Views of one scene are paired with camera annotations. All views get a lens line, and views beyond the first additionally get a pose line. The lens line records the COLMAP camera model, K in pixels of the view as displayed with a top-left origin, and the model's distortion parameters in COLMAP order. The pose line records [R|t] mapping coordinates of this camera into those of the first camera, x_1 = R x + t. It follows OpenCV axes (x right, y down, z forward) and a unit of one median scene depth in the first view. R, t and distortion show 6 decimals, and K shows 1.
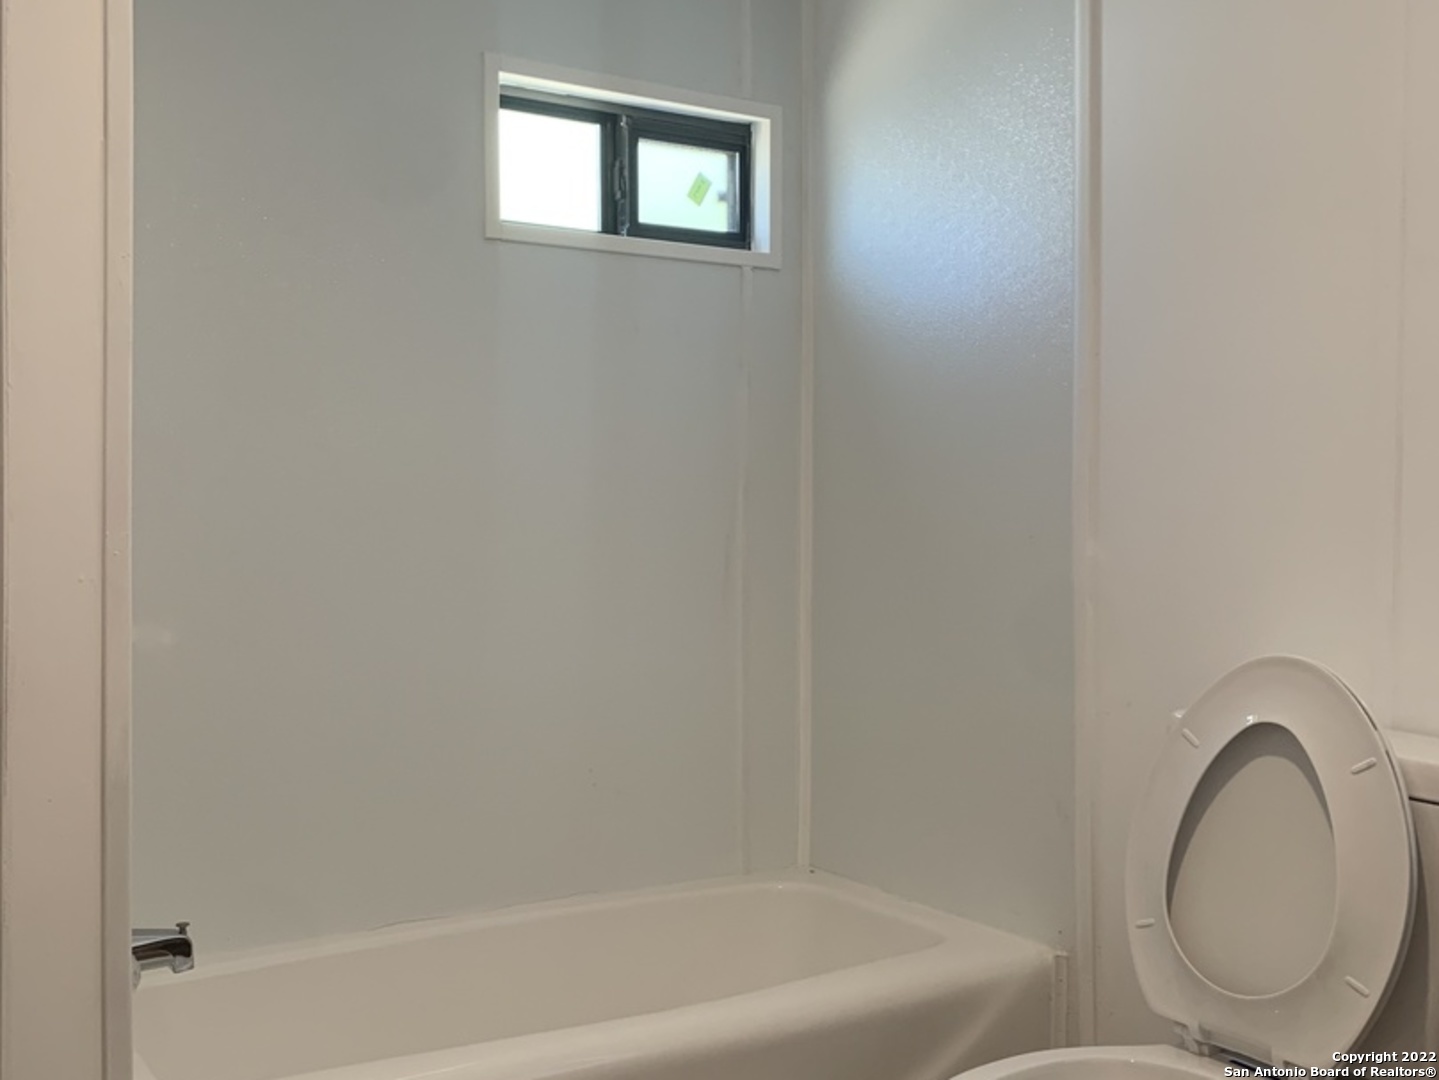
lens RADIAL K [[1437.5, 0, 712.5], [0, 1437.5, 524.3], [0, 0, 1]] dist [0.109567, -0.273310]
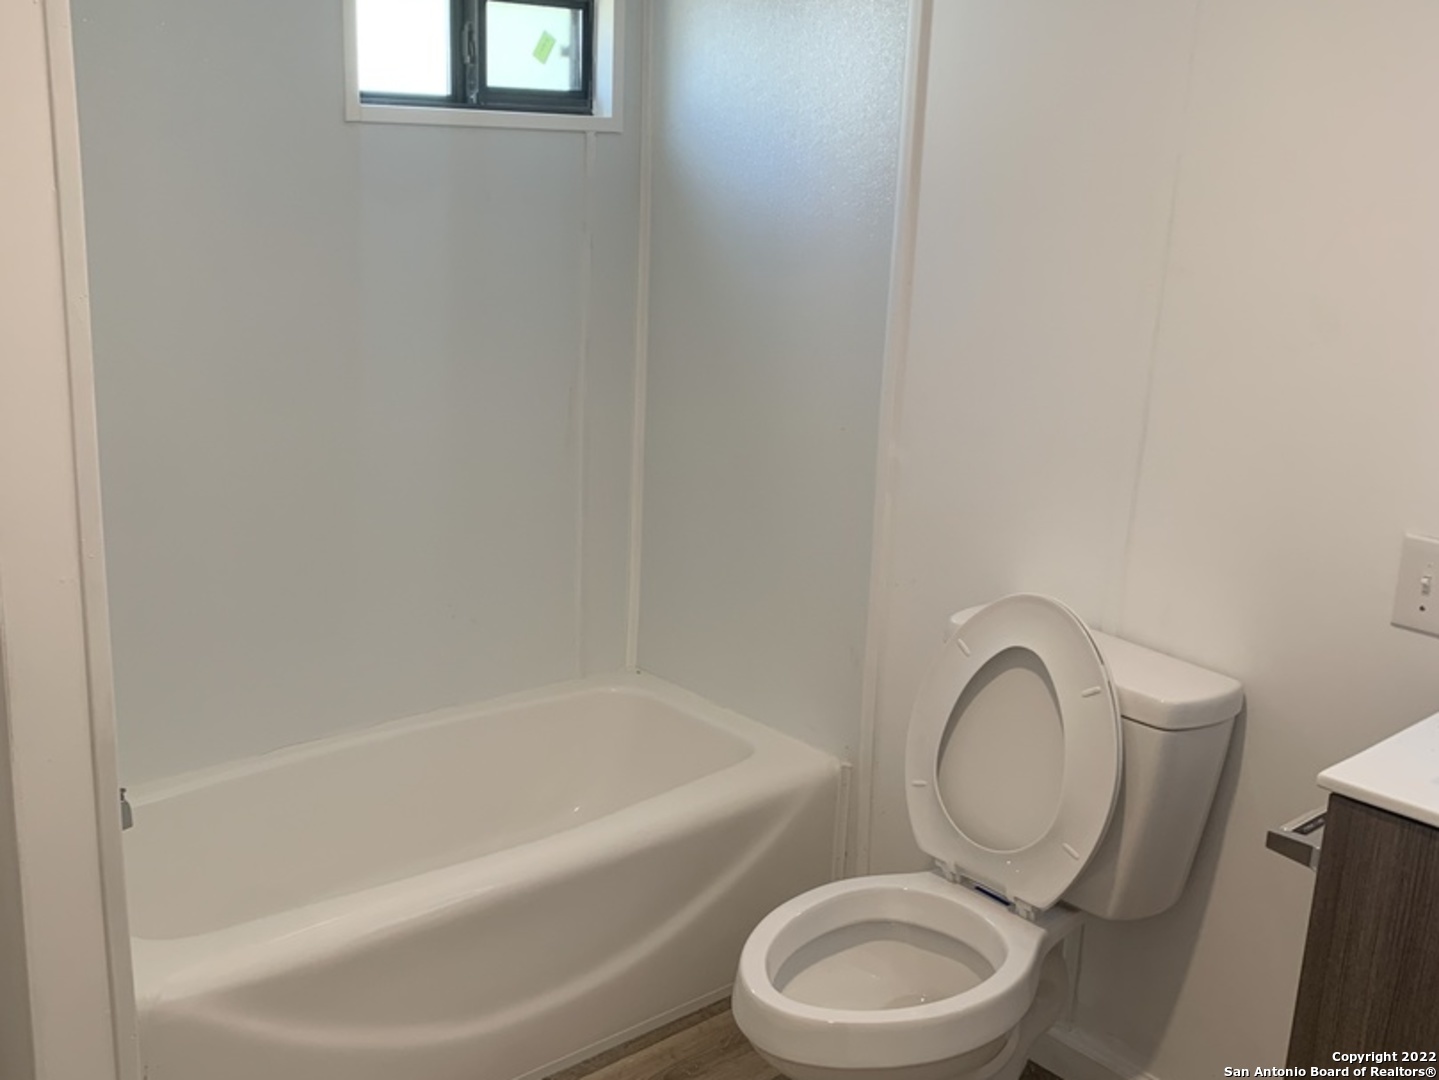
lens RADIAL K [[1437.5, 0, 712.5], [0, 1437.5, 524.3], [0, 0, 1]] dist [0.109567, -0.273310]
pose [[0.986957, -0.002537, 0.160965, -0.061287], [-0.038162, 0.967689, 0.249241, -0.174676], [-0.156397, -0.252133, 0.954971, -0.098598]]
